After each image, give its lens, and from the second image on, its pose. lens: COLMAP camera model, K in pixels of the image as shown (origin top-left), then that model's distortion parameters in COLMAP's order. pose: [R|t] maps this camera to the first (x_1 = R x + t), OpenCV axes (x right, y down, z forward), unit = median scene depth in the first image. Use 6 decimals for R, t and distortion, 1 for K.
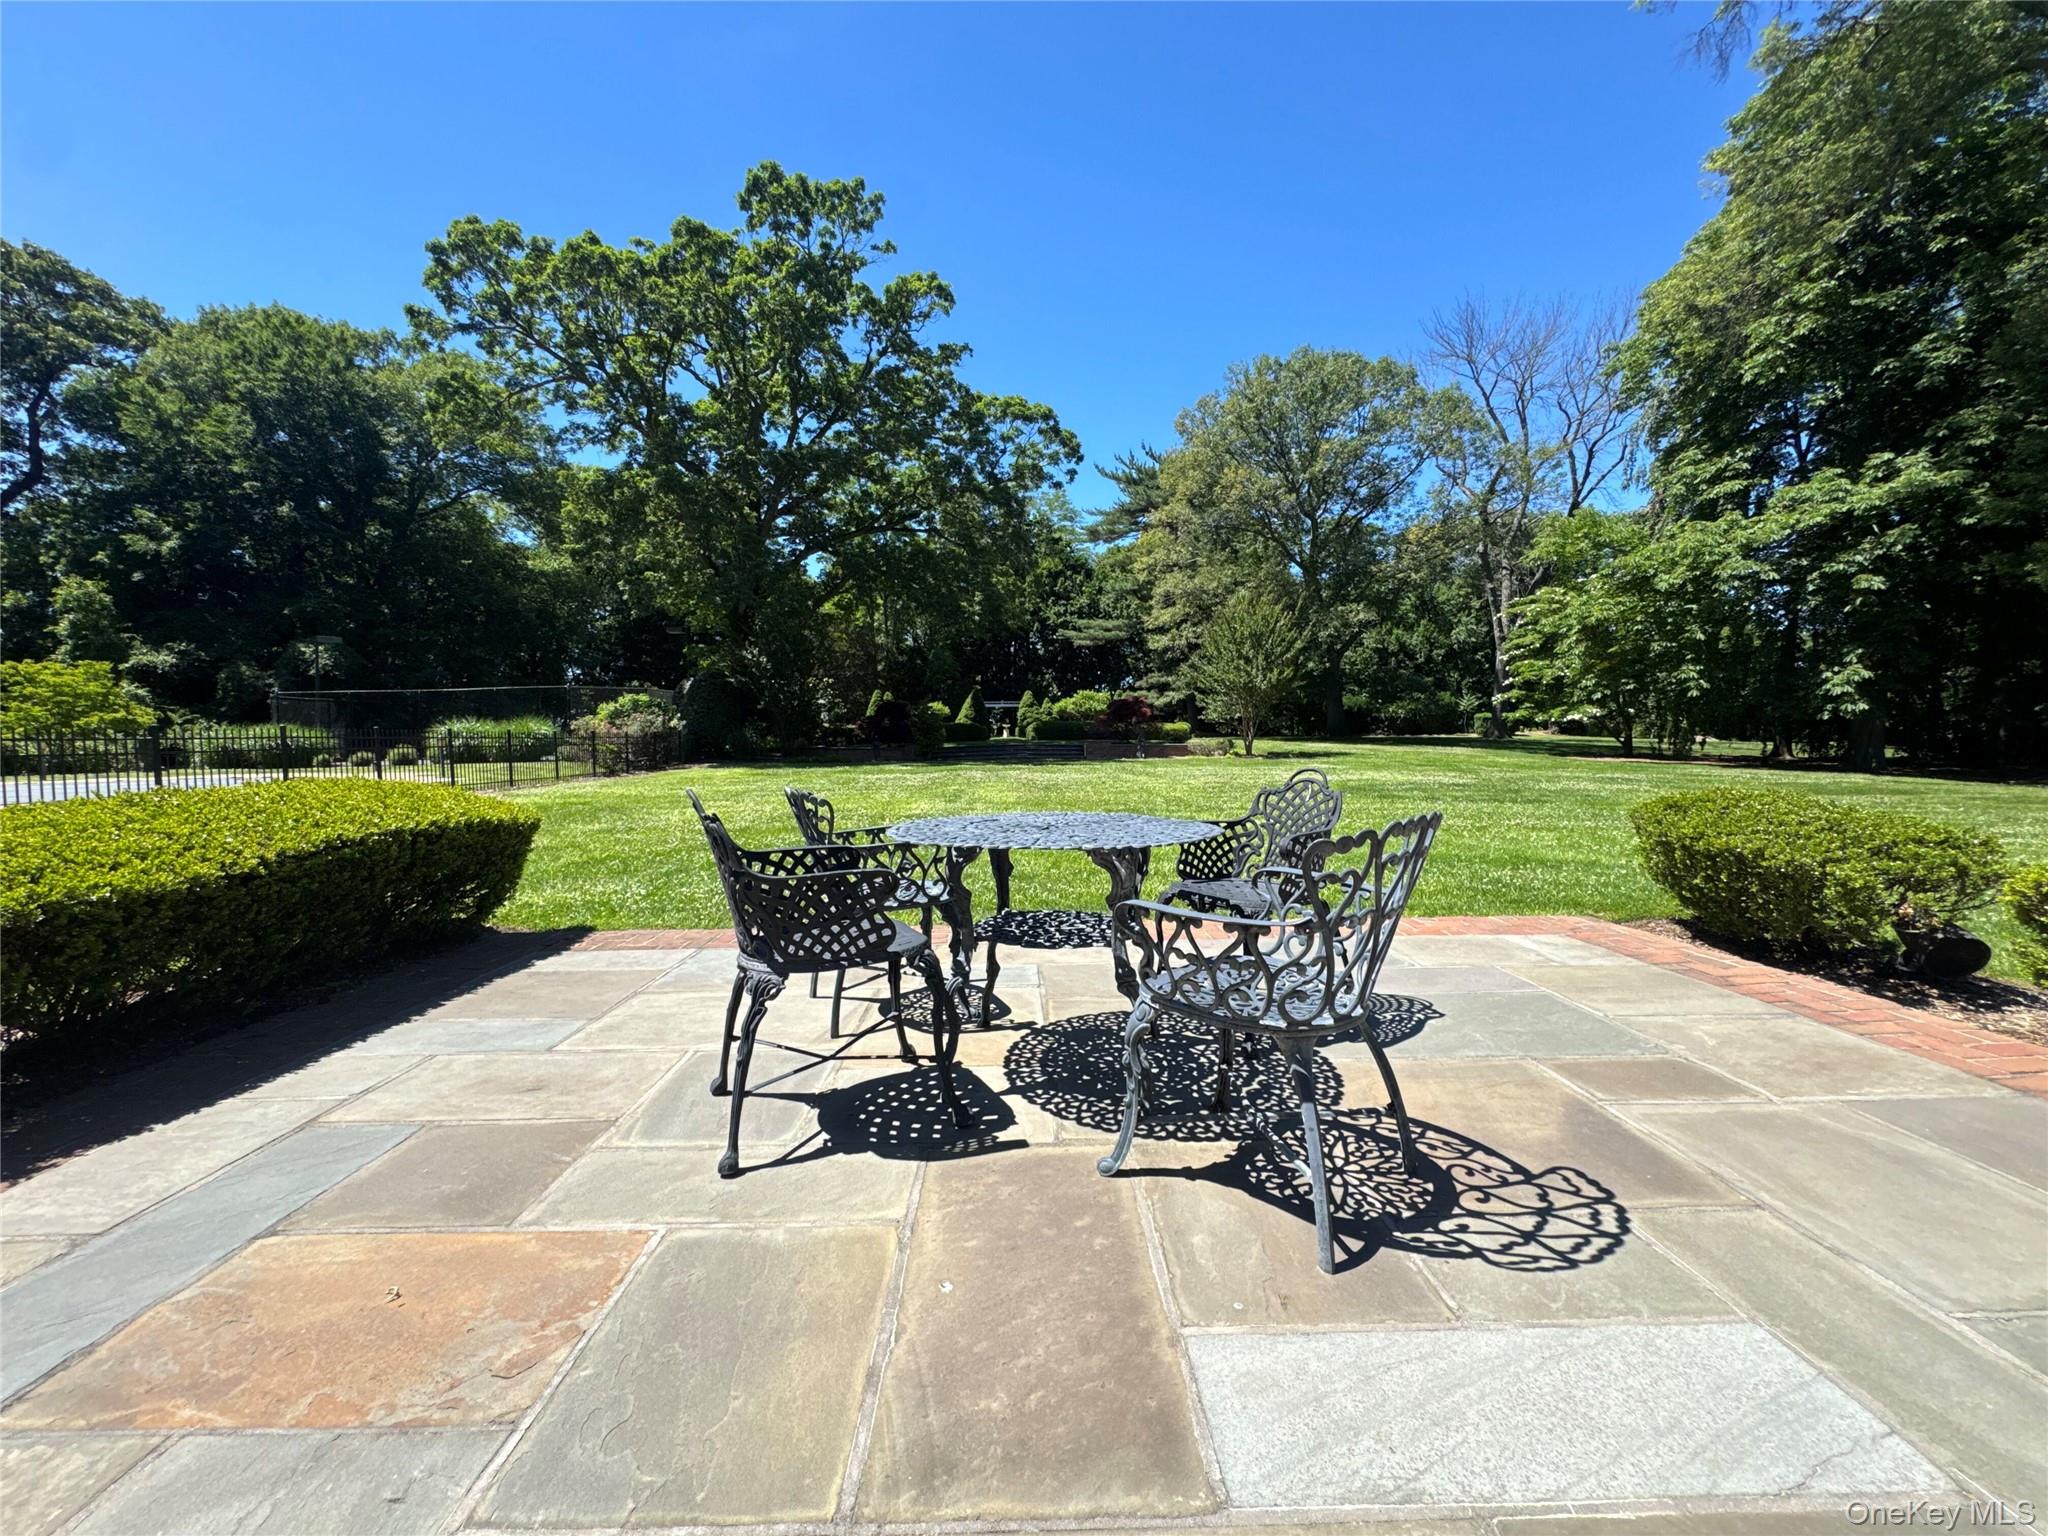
lens RADIAL K [[814.2, 0, 1024.0], [0, 814.2, 768.0], [0, 0, 1]] dist [-0.000035, -0.000071]
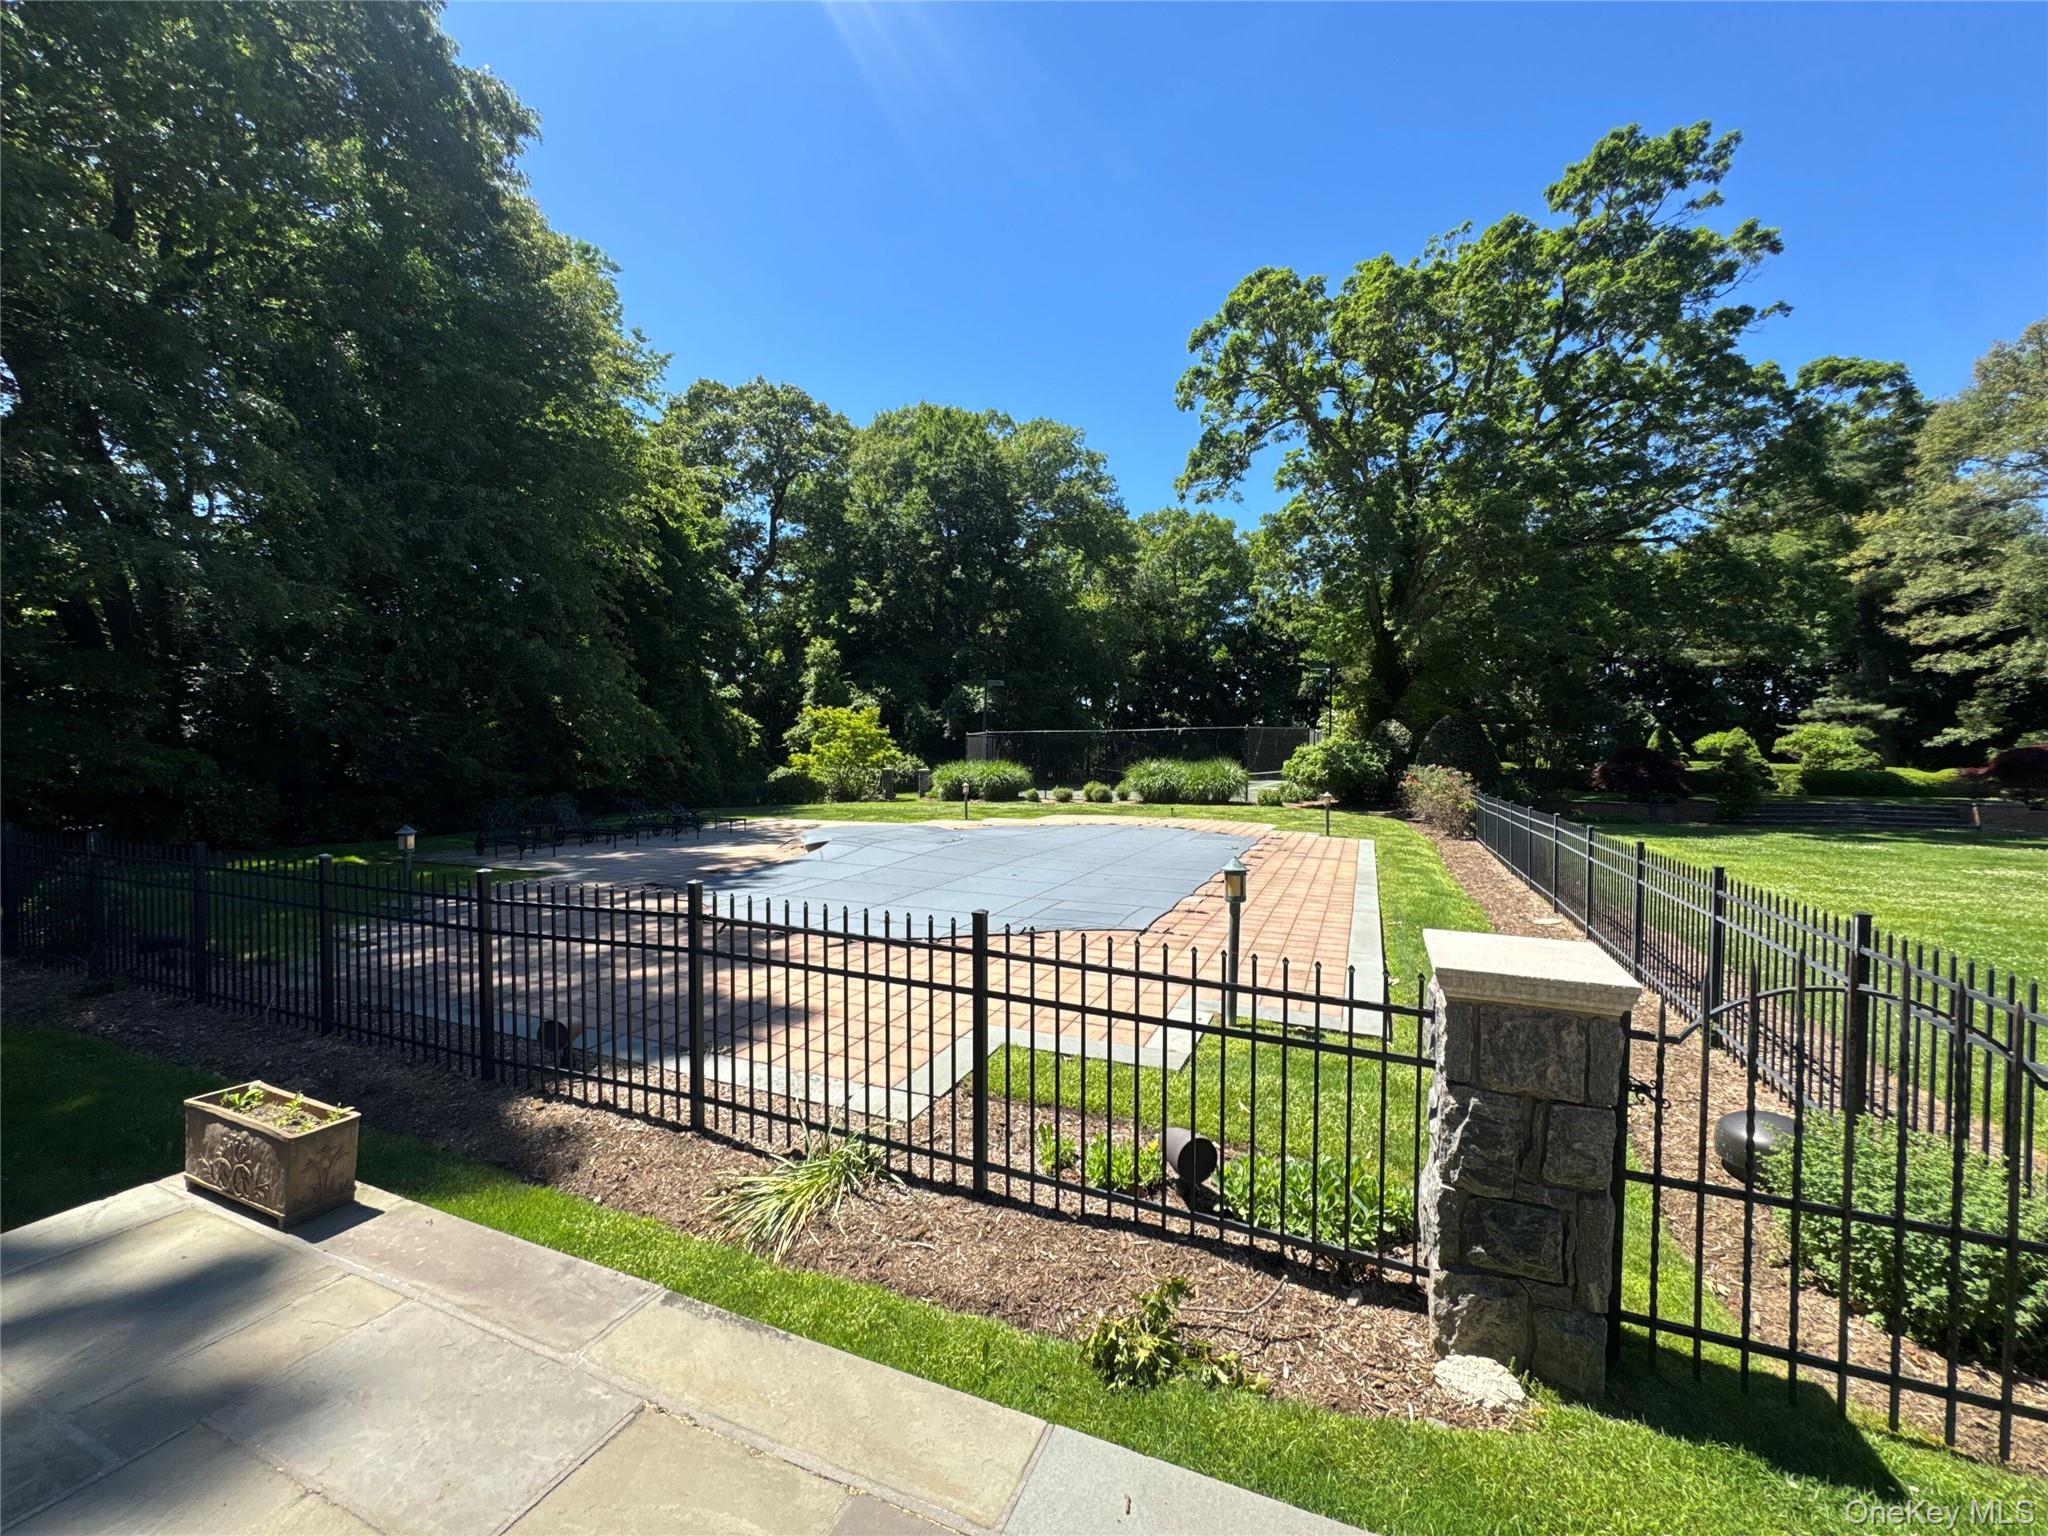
lens RADIAL K [[814.2, 0, 1024.0], [0, 814.2, 768.0], [0, 0, 1]] dist [-0.000035, -0.000071]
pose [[0.911659, 0.025227, -0.410173, -0.353462], [-0.037740, 0.999036, -0.022437, -0.017457], [0.409212, 0.035935, 0.911732, -0.009236]]
